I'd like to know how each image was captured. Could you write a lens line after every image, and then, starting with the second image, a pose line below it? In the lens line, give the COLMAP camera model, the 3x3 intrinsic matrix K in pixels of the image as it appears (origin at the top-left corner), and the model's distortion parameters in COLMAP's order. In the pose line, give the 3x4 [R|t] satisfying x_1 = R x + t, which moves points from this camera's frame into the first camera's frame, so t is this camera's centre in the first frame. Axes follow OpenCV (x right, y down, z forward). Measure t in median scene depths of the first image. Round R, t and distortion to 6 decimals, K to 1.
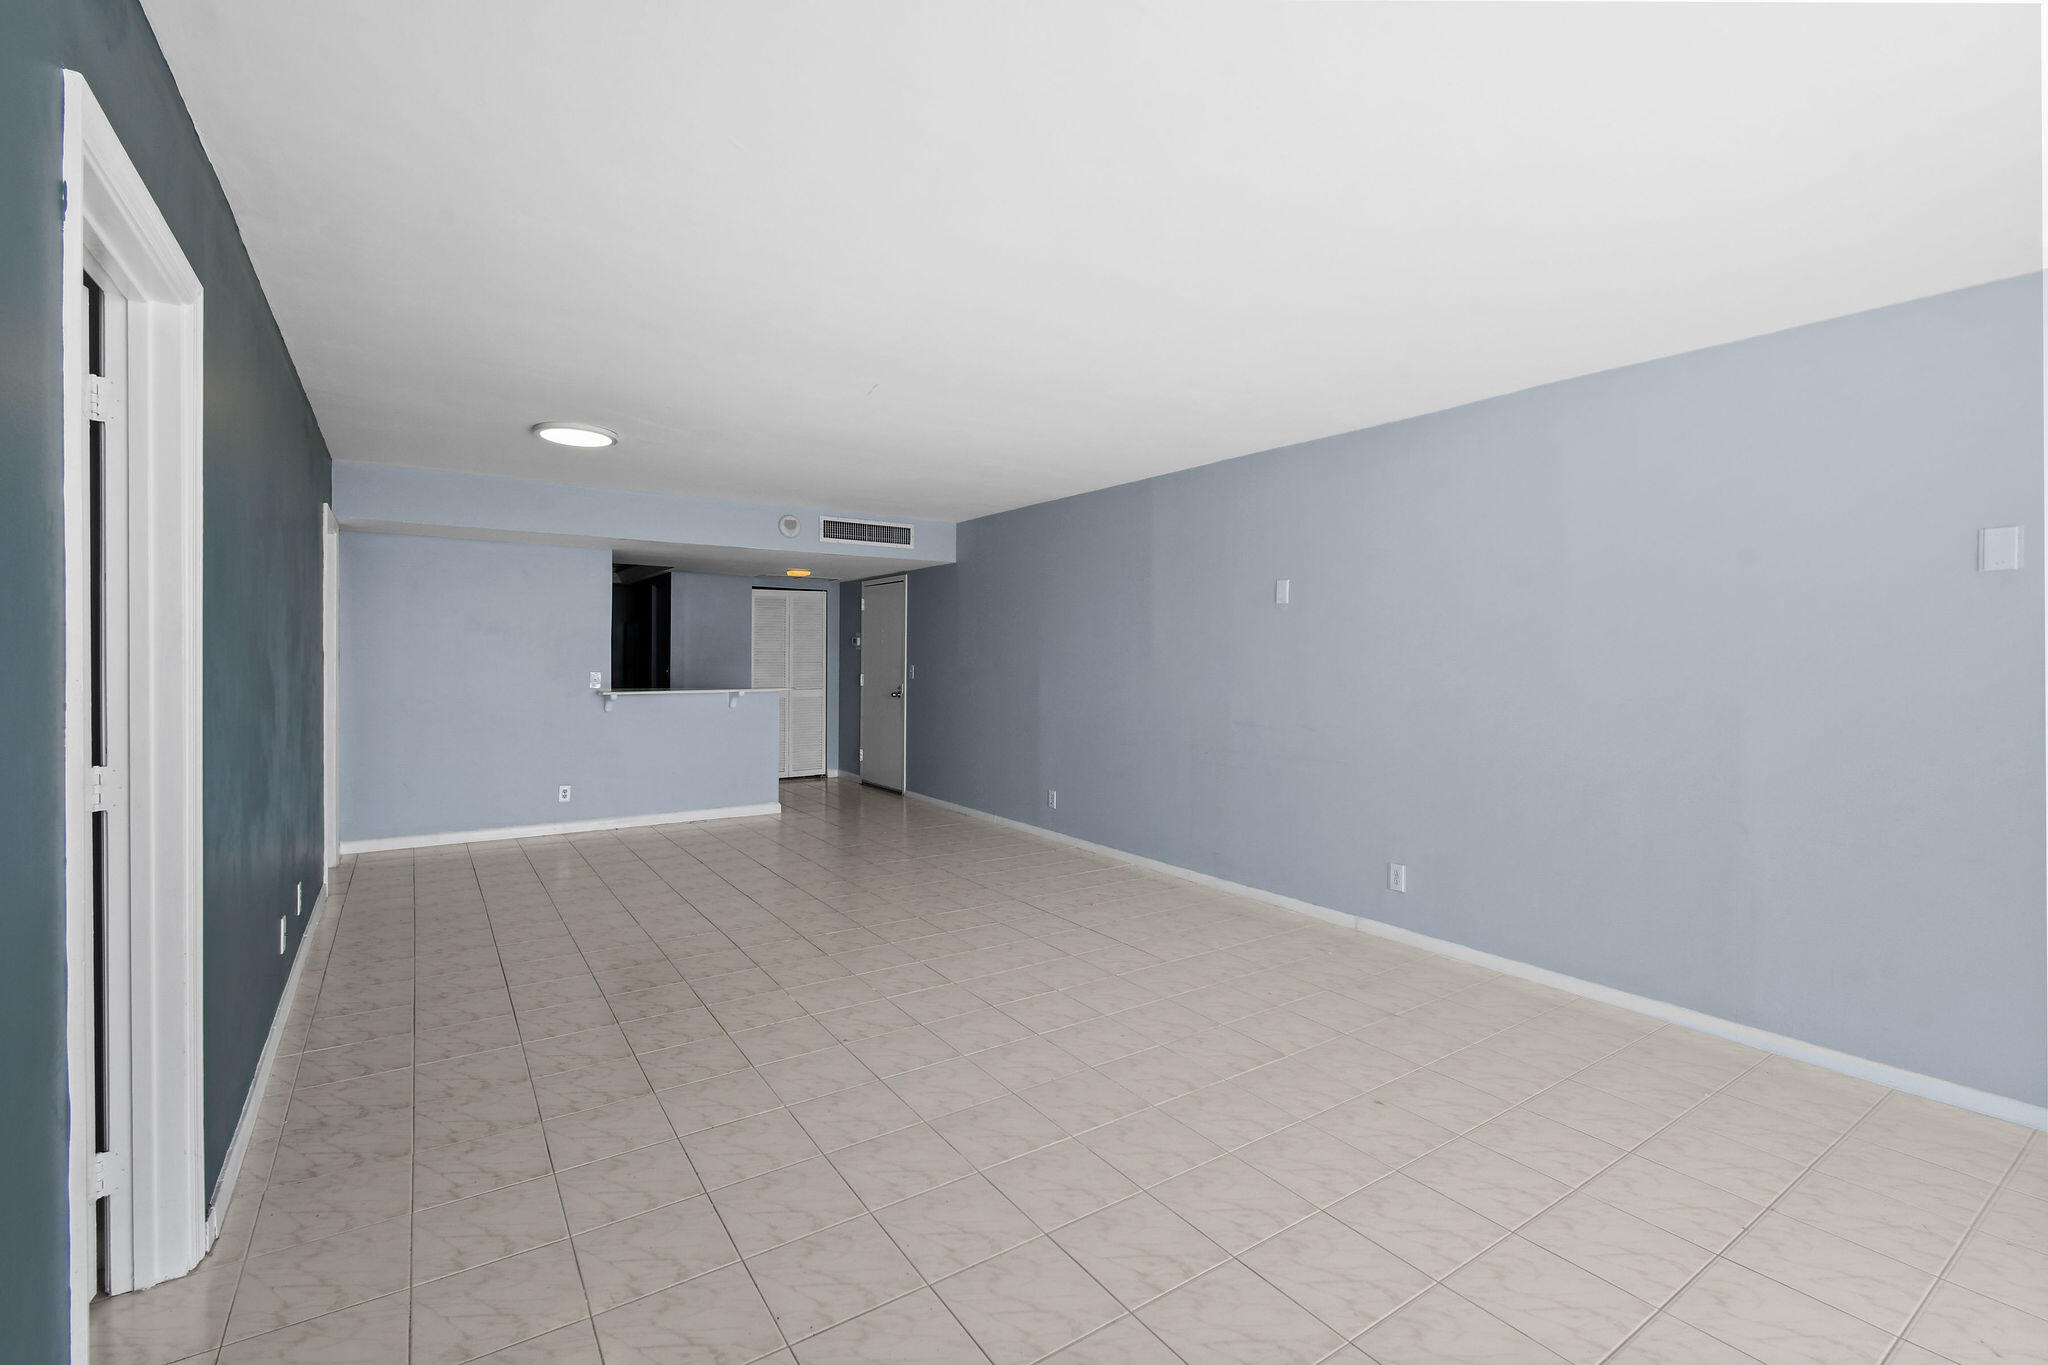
lens RADIAL K [[915.8, 0, 1028.0], [0, 915.8, 673.5], [0, 0, 1]] dist [0.002939, -0.001278]
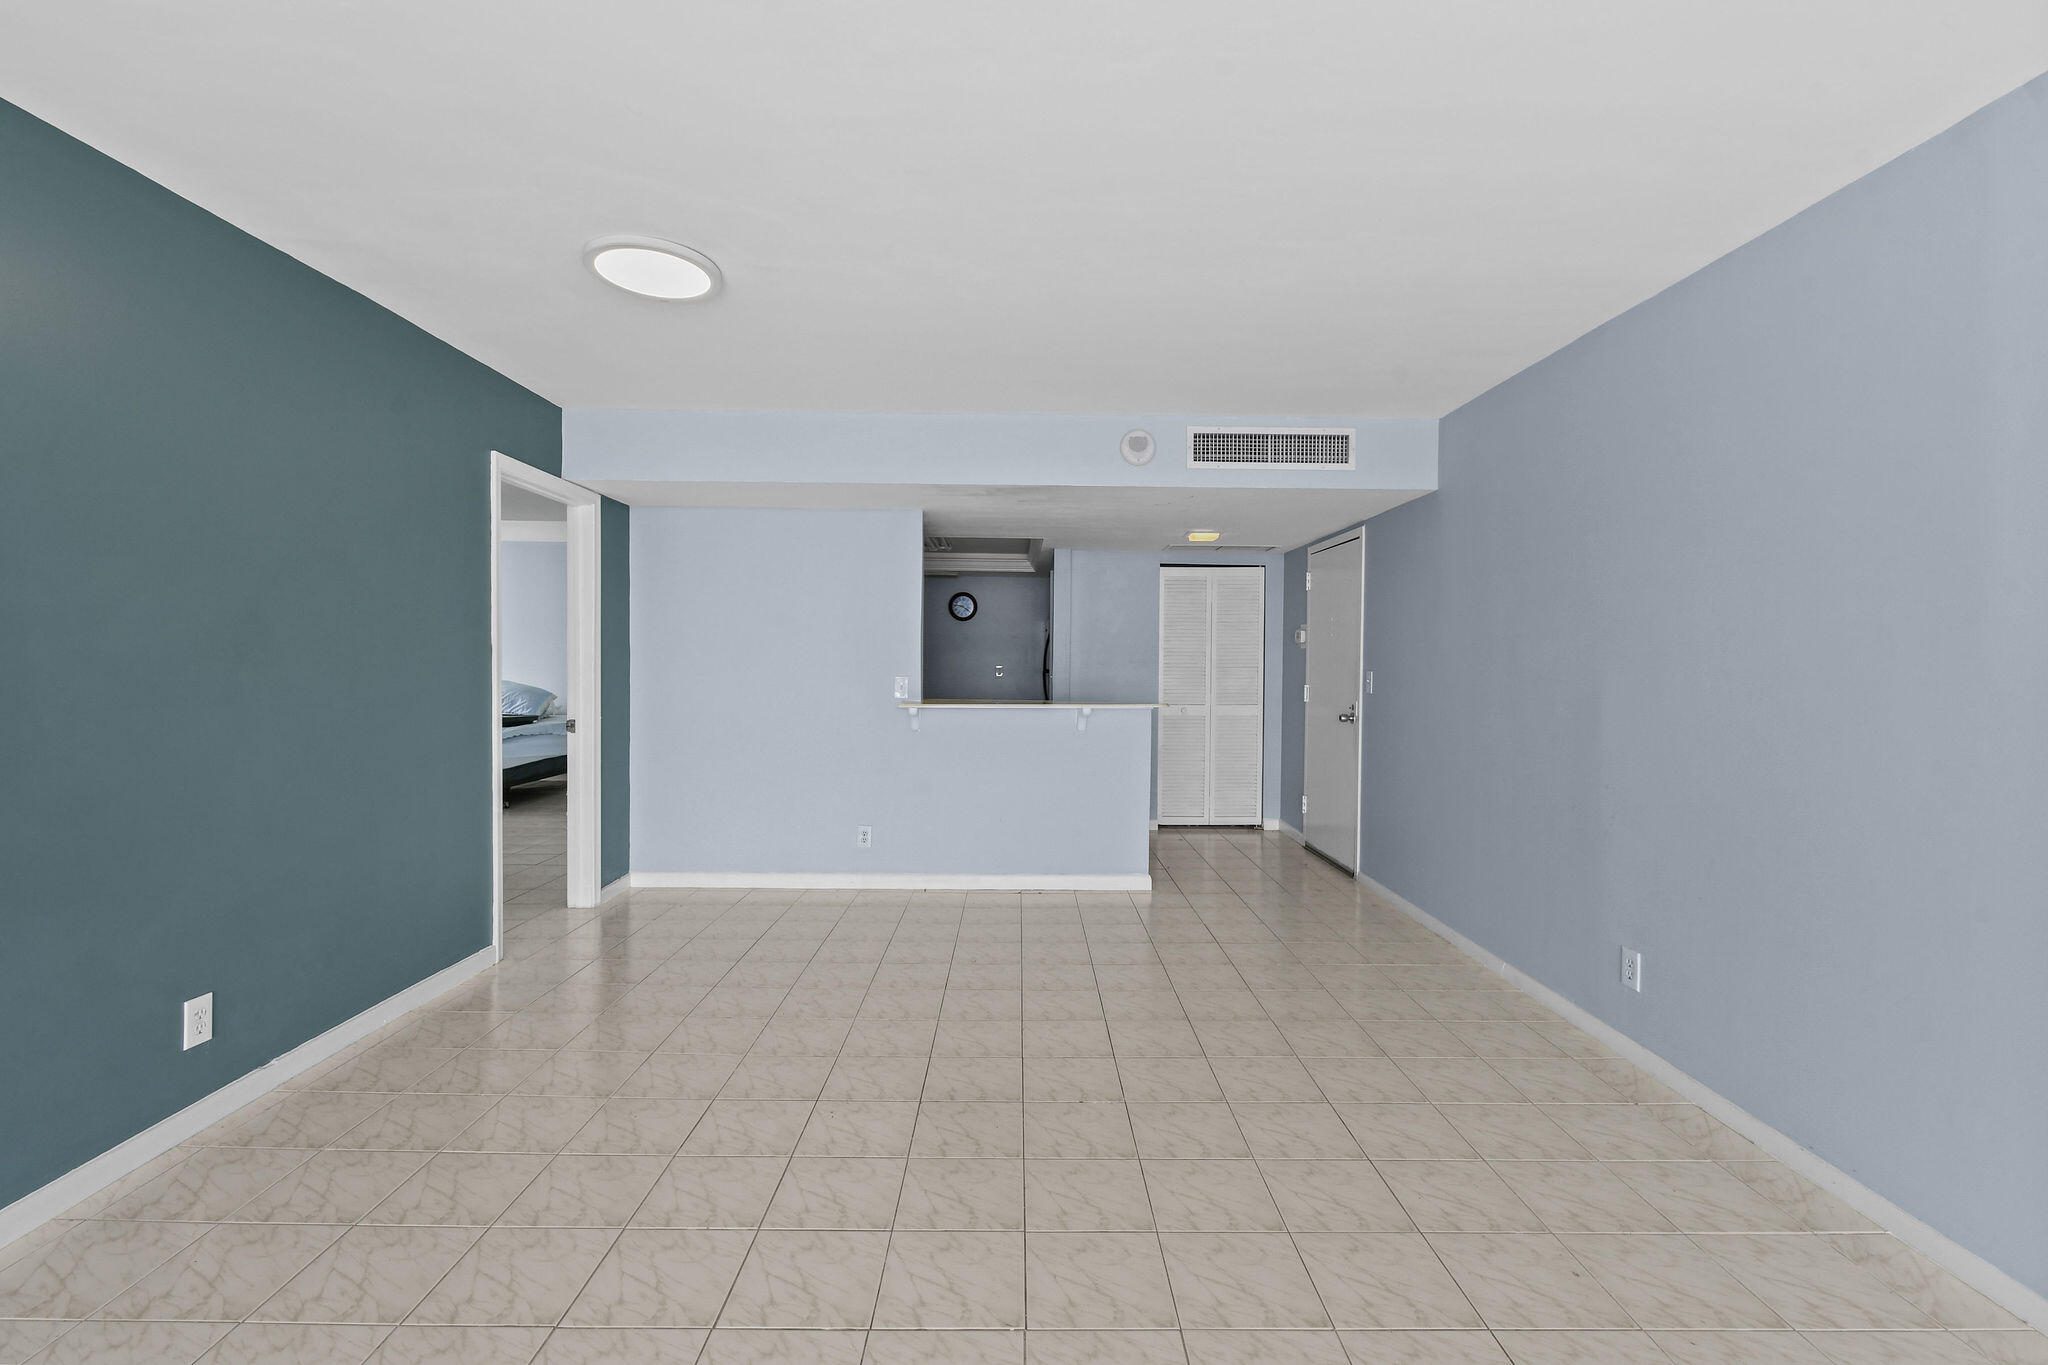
lens RADIAL K [[915.8, 0, 1035.0], [0, 915.8, 676.4], [0, 0, 1]] dist [0.002939, -0.001278]
pose [[0.839900, 0.010006, -0.542650, 0.018044], [-0.014034, 0.999896, -0.003284, -0.000551], [0.542560, 0.010374, 0.839953, 0.351736]]
